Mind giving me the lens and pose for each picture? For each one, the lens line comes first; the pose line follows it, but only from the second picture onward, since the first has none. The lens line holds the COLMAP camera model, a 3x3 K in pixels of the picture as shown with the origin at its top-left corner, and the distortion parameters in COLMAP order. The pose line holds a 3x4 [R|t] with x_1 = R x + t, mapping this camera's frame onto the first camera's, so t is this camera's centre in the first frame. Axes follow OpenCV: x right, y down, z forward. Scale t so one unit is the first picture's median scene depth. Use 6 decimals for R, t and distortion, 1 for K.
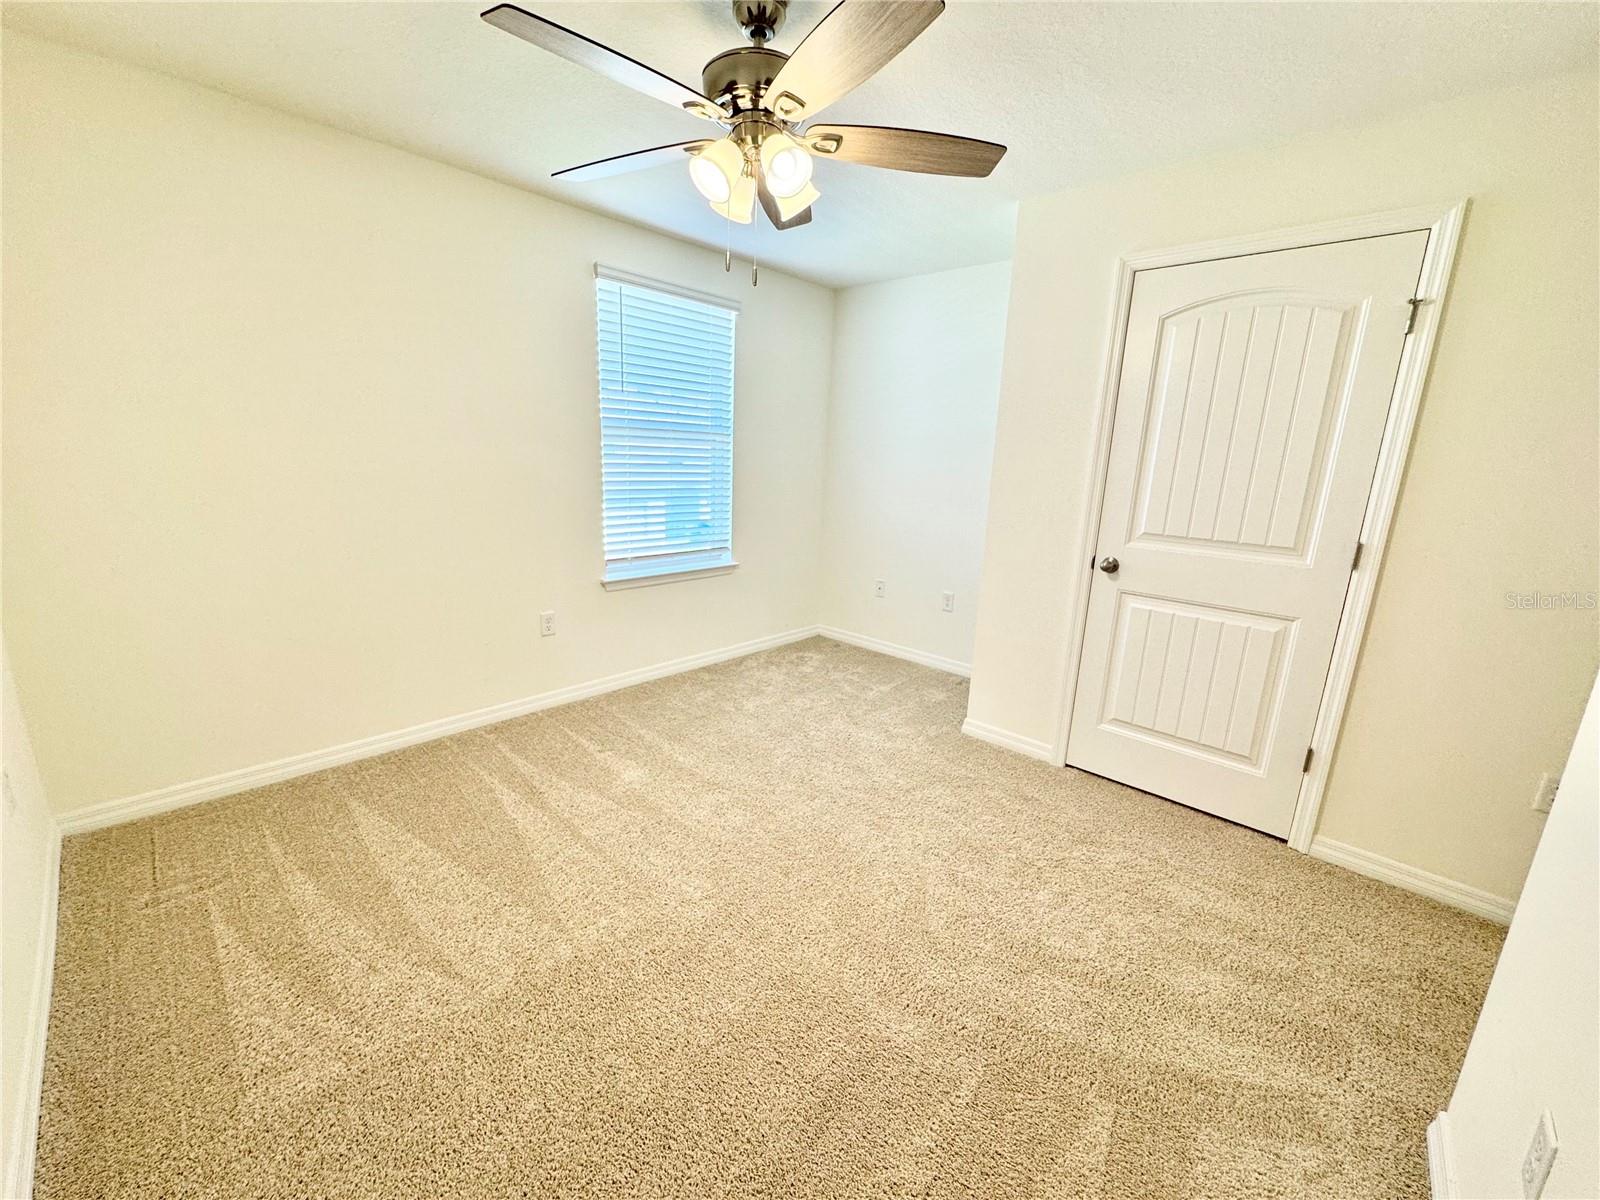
lens RADIAL K [[641.1, 0, 800.0], [0, 641.1, 600.0], [0, 0, 1]] dist [0.001163, -0.000074]
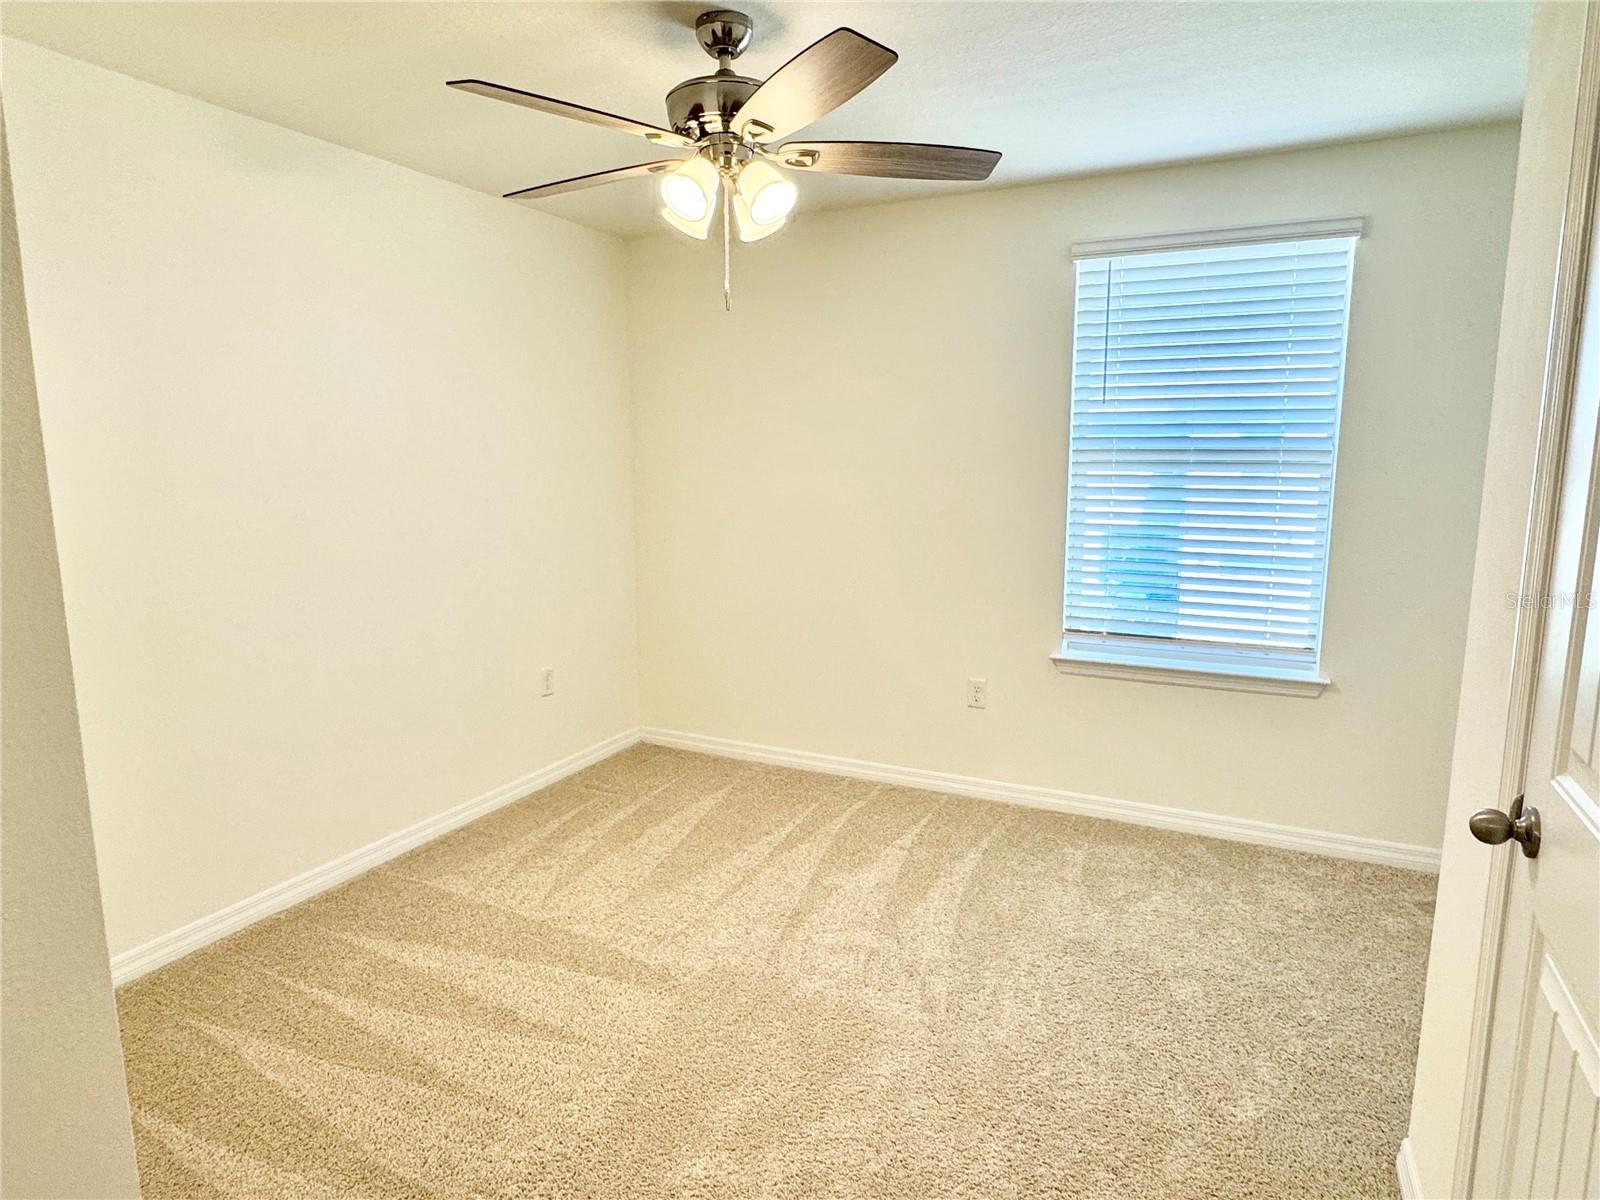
lens RADIAL K [[941.1, 0, 800.0], [0, 941.1, 600.0], [0, 0, 1]] dist [-0.000332, 0.000152]
pose [[0.290116, 0.109489, -0.950707, 0.800350], [-0.207955, 0.976908, 0.049047, -0.108399], [0.934124, 0.183475, 0.306186, 0.488465]]
